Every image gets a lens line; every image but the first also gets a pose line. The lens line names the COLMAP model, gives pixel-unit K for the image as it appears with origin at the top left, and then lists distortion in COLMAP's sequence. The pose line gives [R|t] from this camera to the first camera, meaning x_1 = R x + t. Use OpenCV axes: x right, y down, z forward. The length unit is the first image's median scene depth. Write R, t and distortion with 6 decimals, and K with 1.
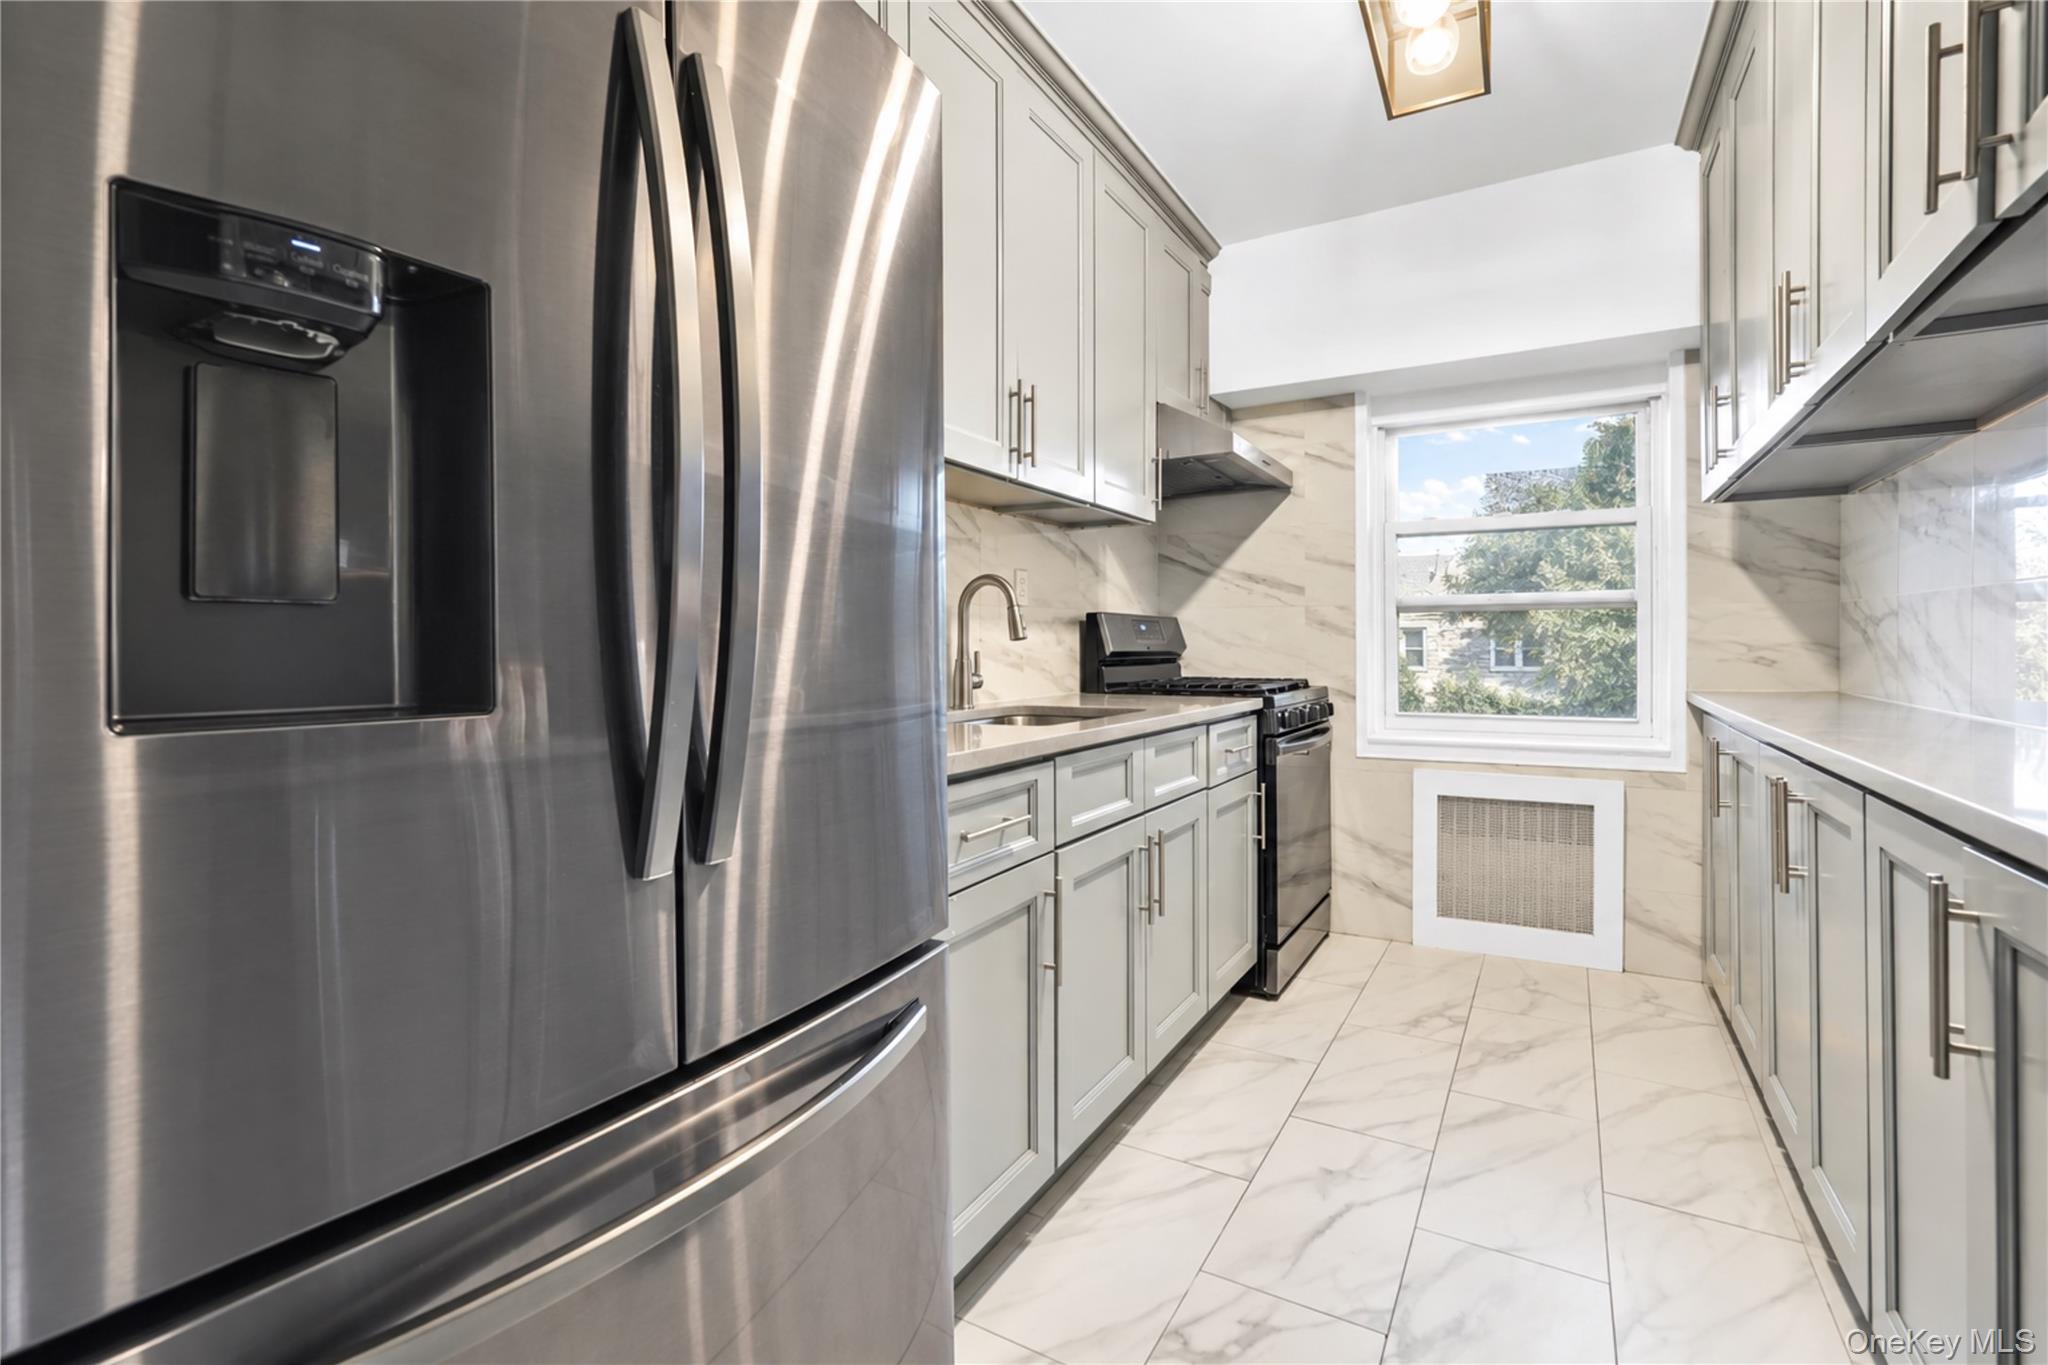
lens RADIAL K [[928.3, 0, 1027.9], [0, 928.3, 664.3], [0, 0, 1]] dist [-0.001933, 0.008426]
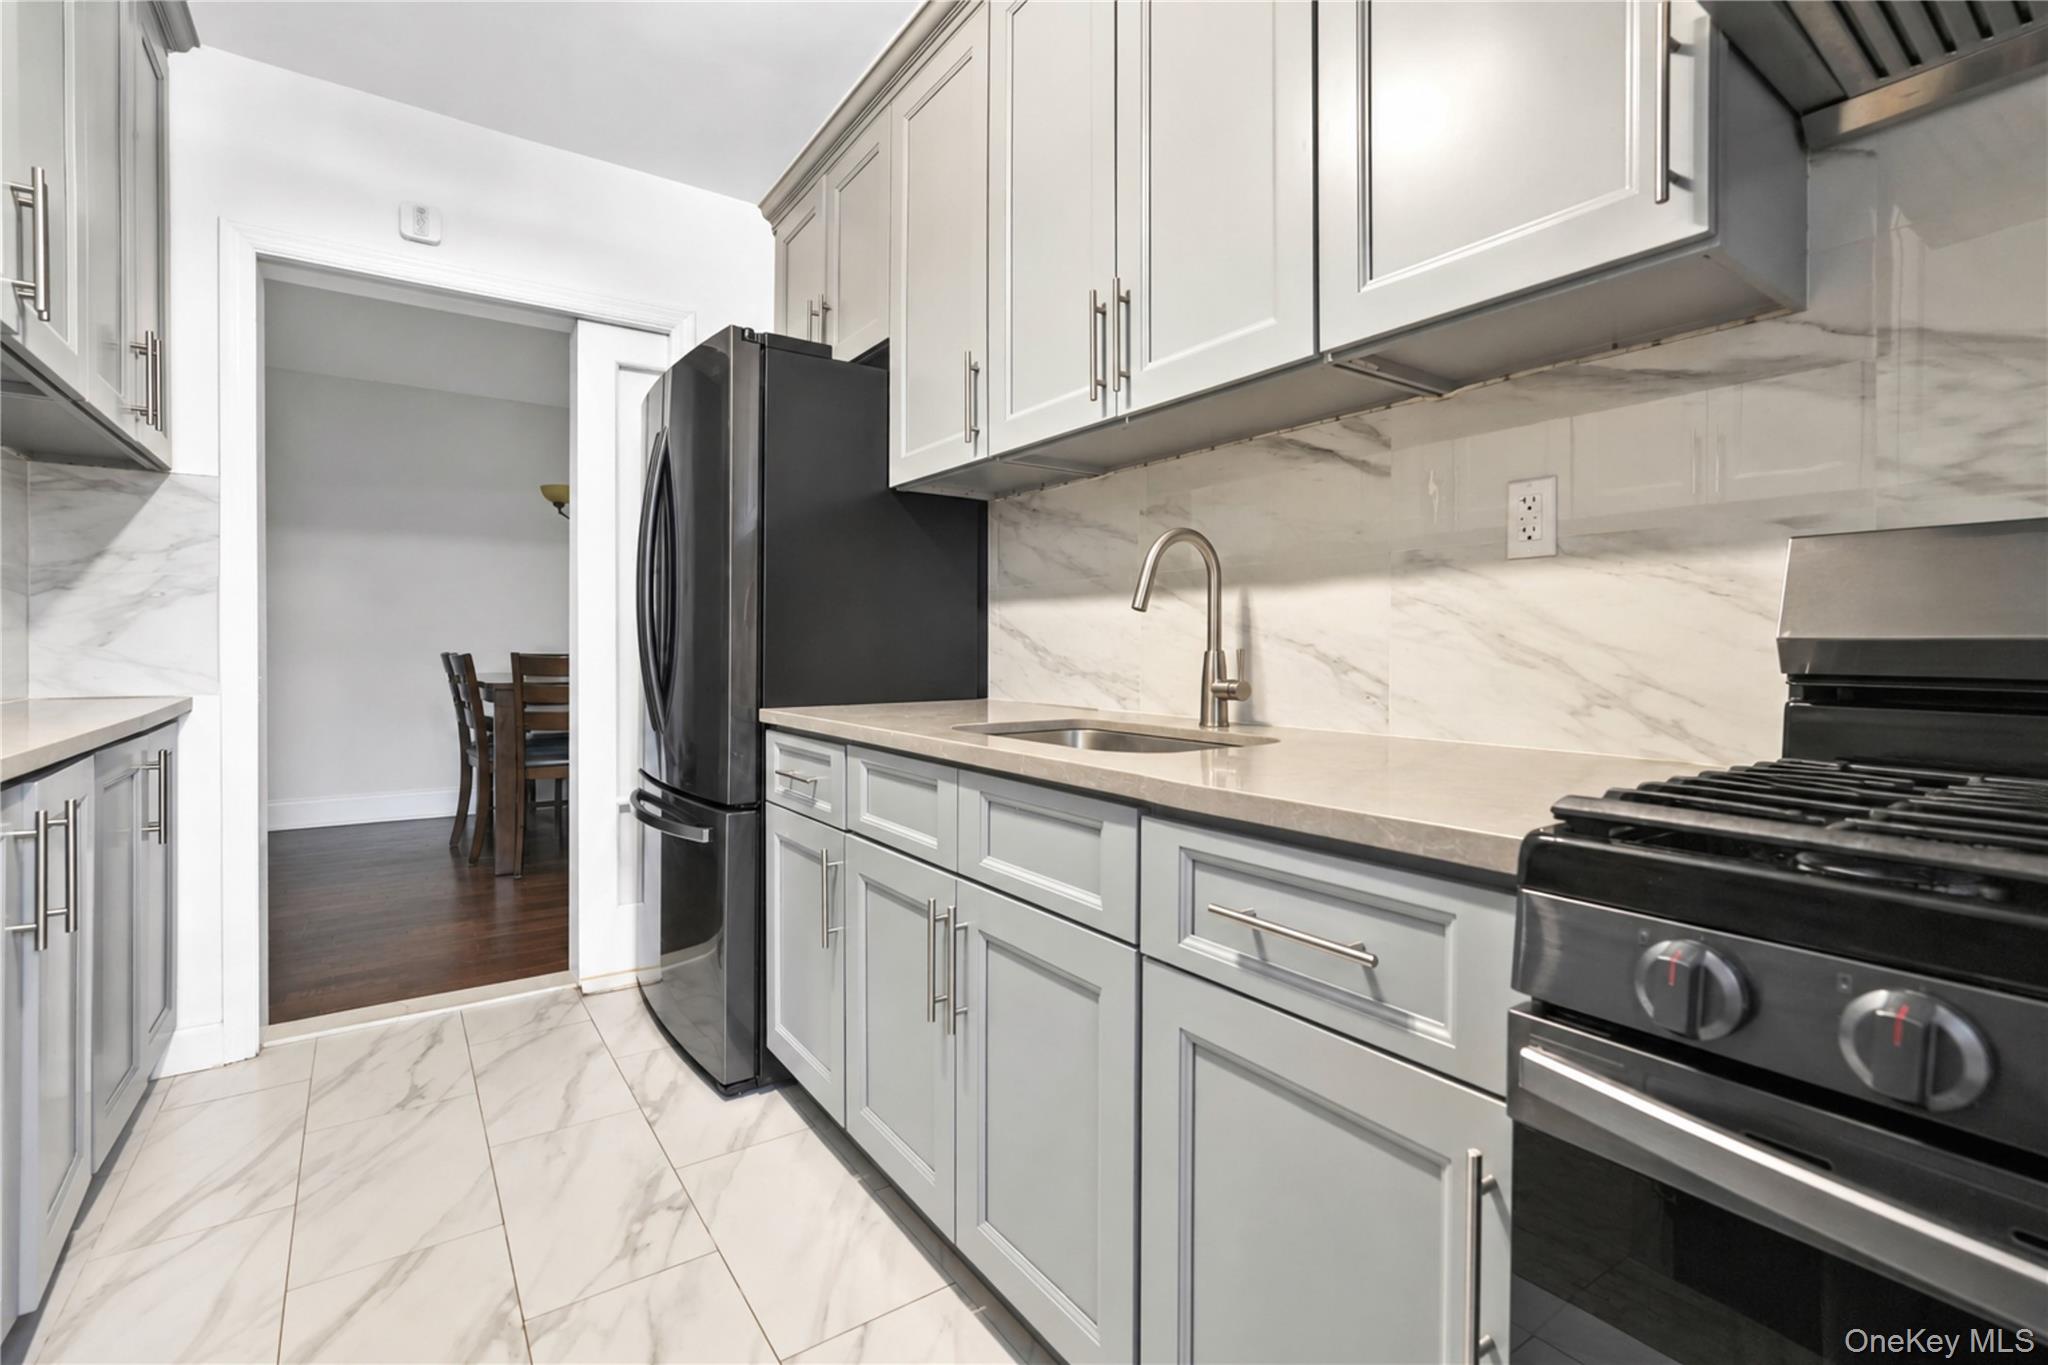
lens RADIAL K [[912.6, 0, 1027.0], [0, 912.6, 673.2], [0, 0, 1]] dist [0.002466, 0.000846]
pose [[-0.428193, 0.020449, -0.903456, 0.597544], [-0.015614, 0.999427, 0.030021, -0.013683], [0.903553, 0.026961, -0.427628, 1.097099]]
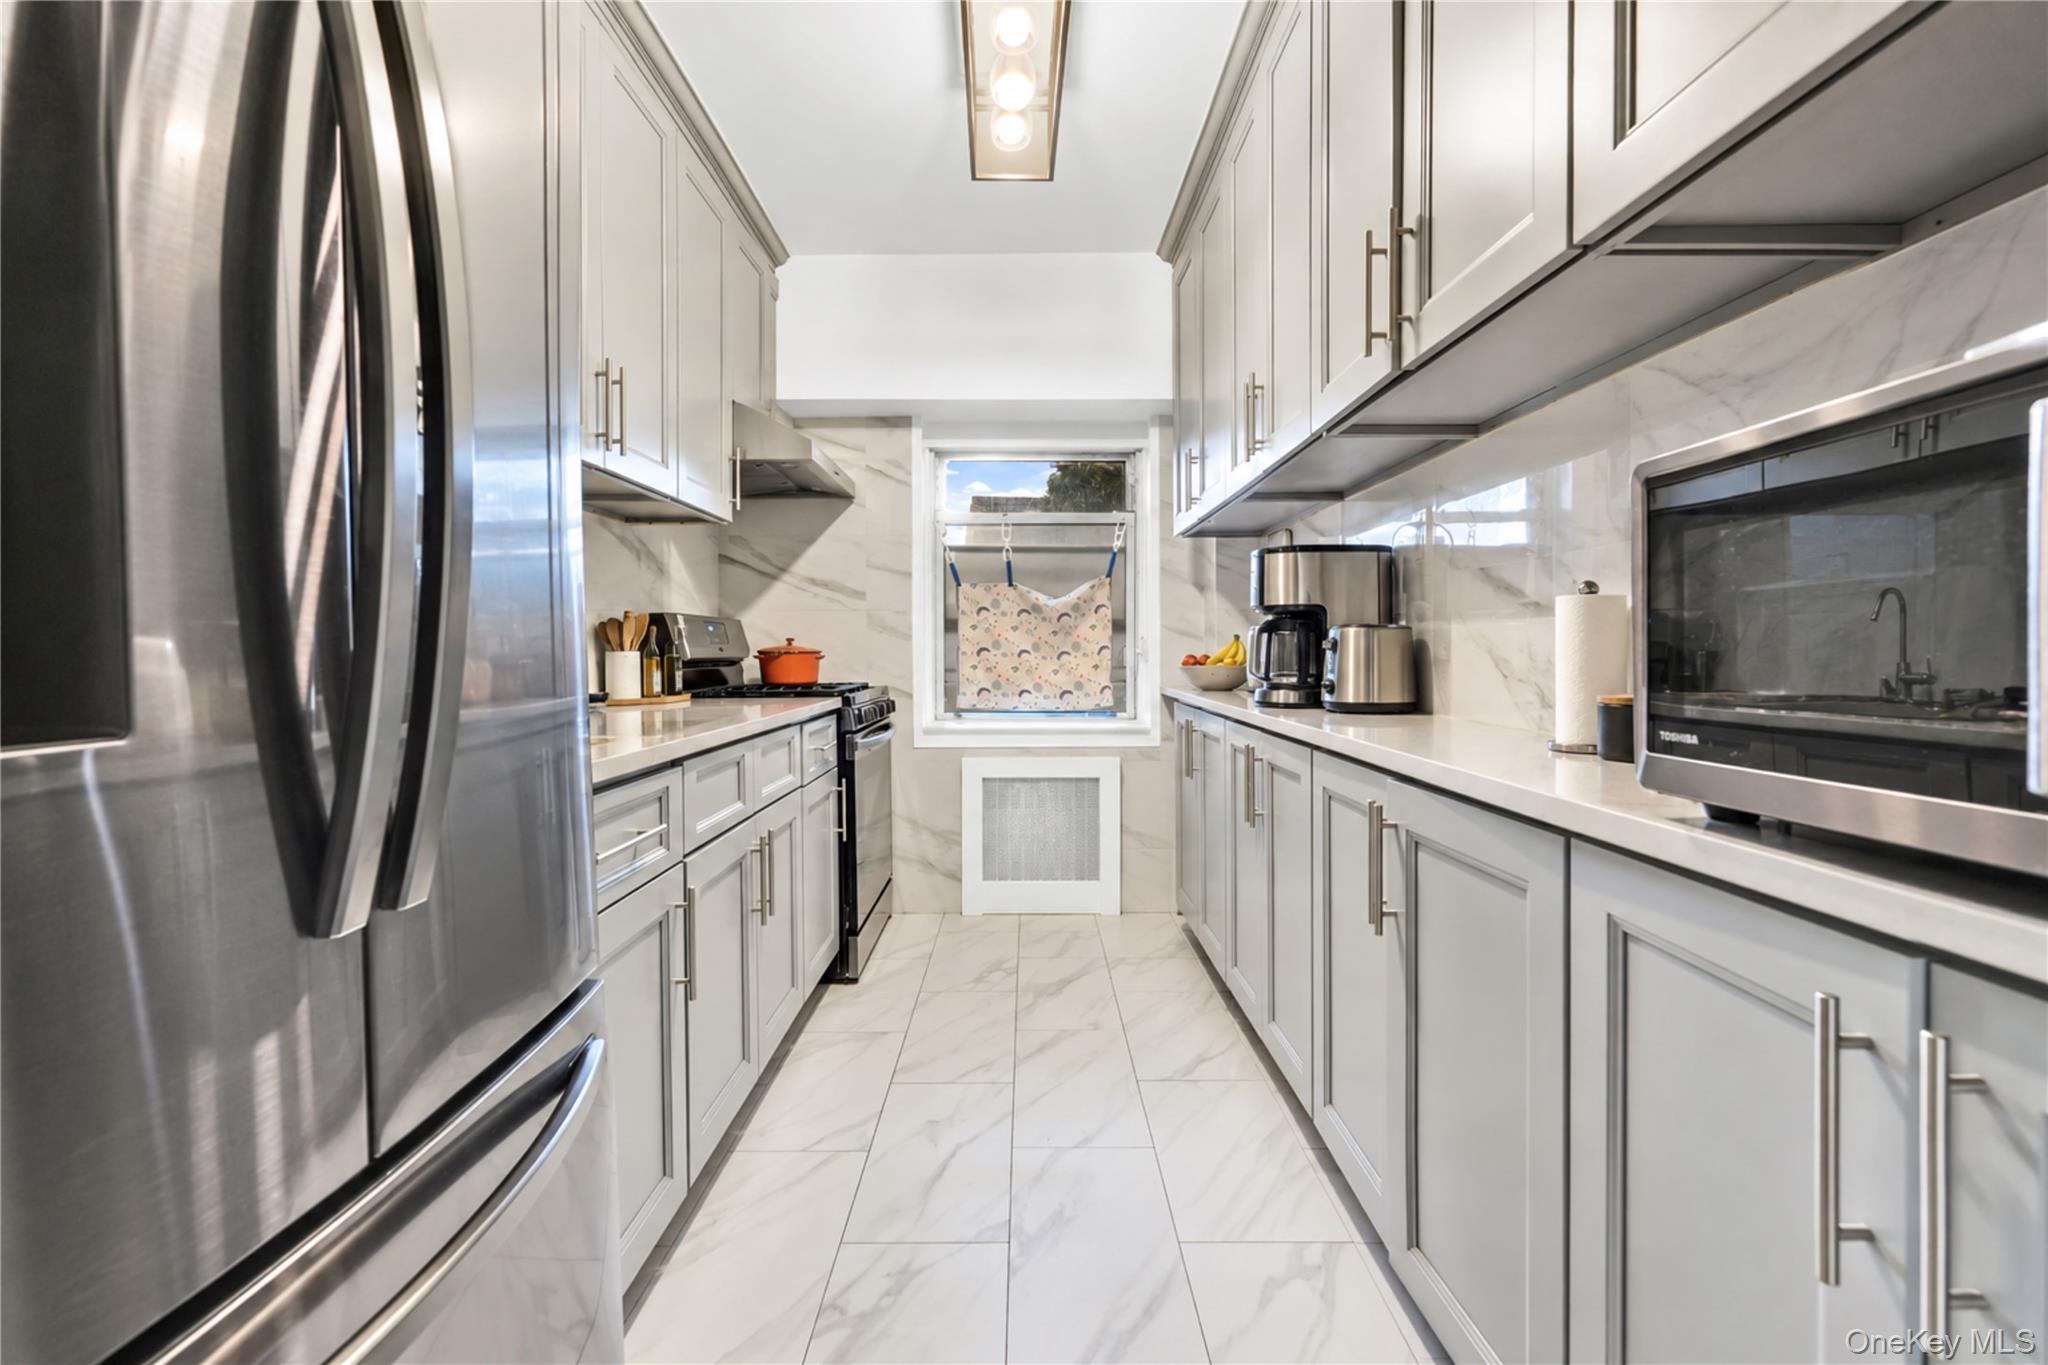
lens RADIAL K [[912.6, 0, 1027.0], [0, 912.6, 673.2], [0, 0, 1]] dist [0.002466, 0.000846]
pose [[0.867883, -0.013619, 0.496582, -0.086170], [0.010009, 0.999901, 0.009930, 0.000908], [-0.496668, -0.003648, 0.867933, 0.002513]]
